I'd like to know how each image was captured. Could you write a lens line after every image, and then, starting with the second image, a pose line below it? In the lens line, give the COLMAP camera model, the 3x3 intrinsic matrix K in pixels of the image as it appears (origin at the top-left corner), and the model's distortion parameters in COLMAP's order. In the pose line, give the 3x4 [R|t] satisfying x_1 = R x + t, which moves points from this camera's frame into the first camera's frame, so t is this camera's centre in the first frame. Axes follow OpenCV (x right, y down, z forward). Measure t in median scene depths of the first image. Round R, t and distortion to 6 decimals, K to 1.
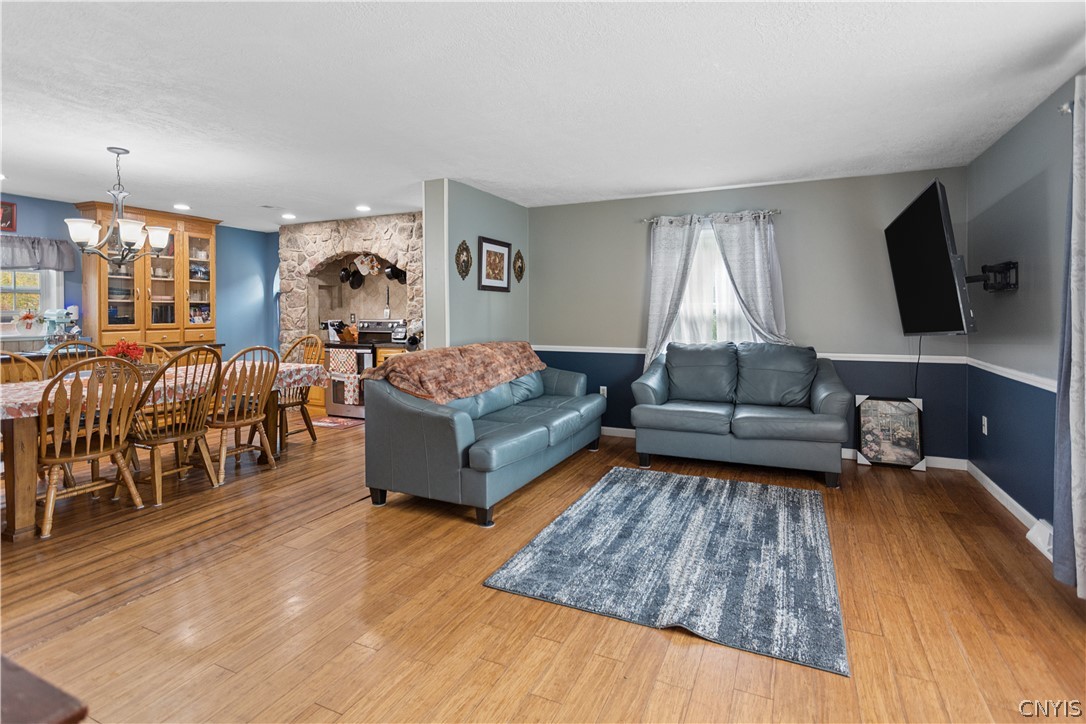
lens RADIAL K [[546.6, 0, 542.4], [0, 546.6, 316.5], [0, 0, 1]] dist [-0.000950, 0.001602]
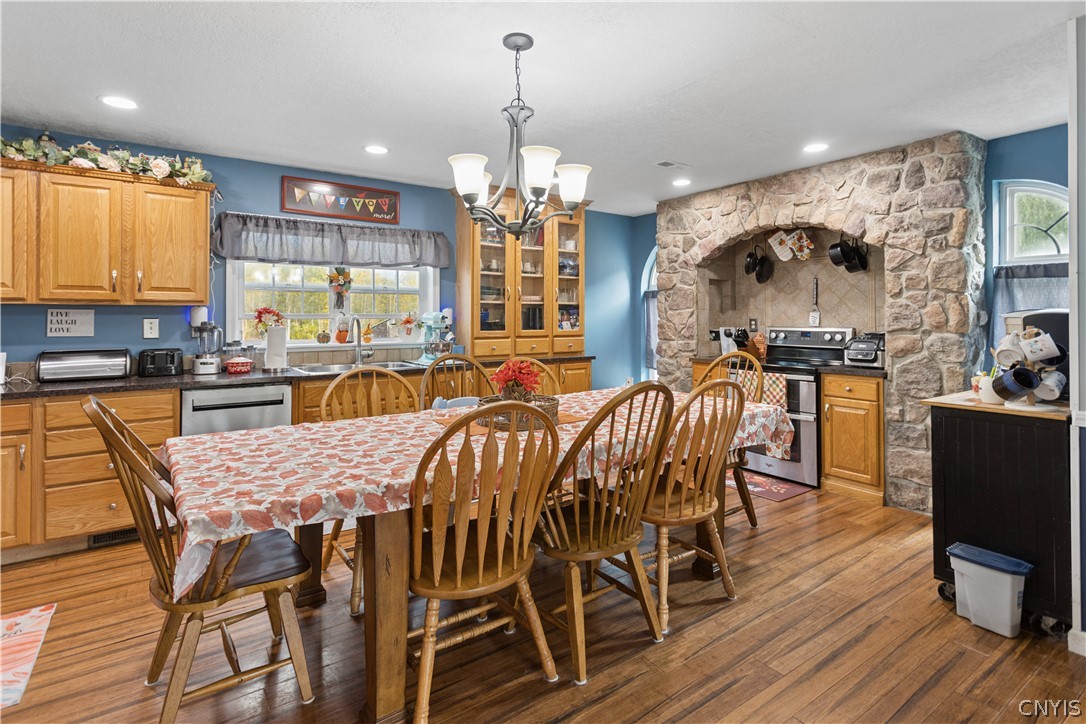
lens RADIAL K [[546.6, 0, 542.4], [0, 546.6, 316.5], [0, 0, 1]] dist [-0.000950, 0.001602]
pose [[0.865688, 0.002299, -0.500579, -0.295239], [-0.006717, 0.999953, -0.007024, -0.001528], [0.500539, 0.009443, 0.865662, 0.326307]]
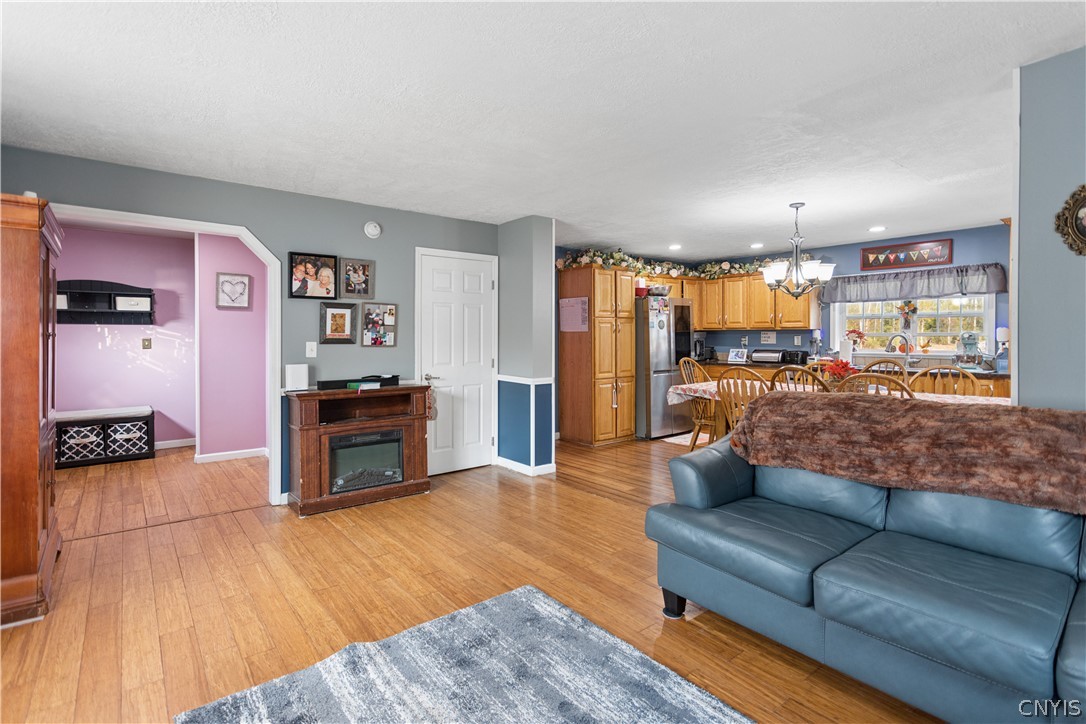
lens RADIAL K [[524.3, 0, 540.8], [0, 524.3, 336.1], [0, 0, 1]] dist [0.002217, 0.000489]
pose [[-0.450627, 0.007367, -0.892682, 0.363771], [-0.002794, 0.999949, 0.009663, -0.009566], [0.892708, 0.006849, -0.450583, 0.662577]]
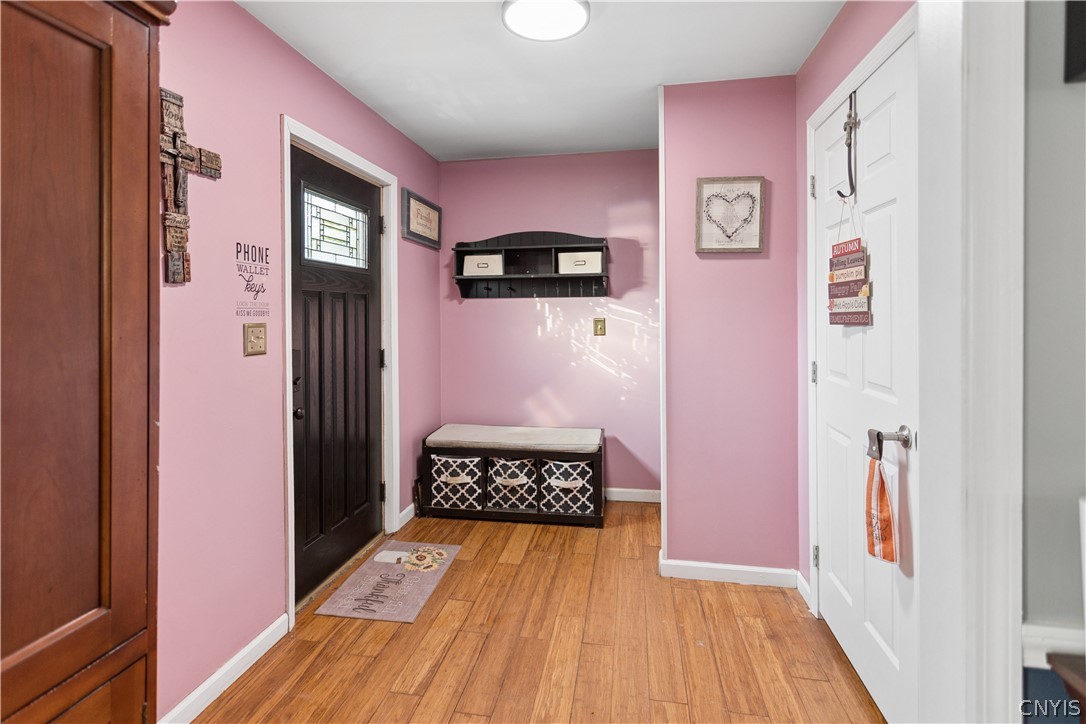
lens RADIAL K [[546.6, 0, 542.4], [0, 546.6, 316.5], [0, 0, 1]] dist [-0.000950, 0.001602]
pose [[-0.964314, 0.010076, -0.264571, 0.030917], [0.007222, 0.999905, 0.011757, -0.003850], [0.264664, 0.009427, -0.964295, 0.124926]]
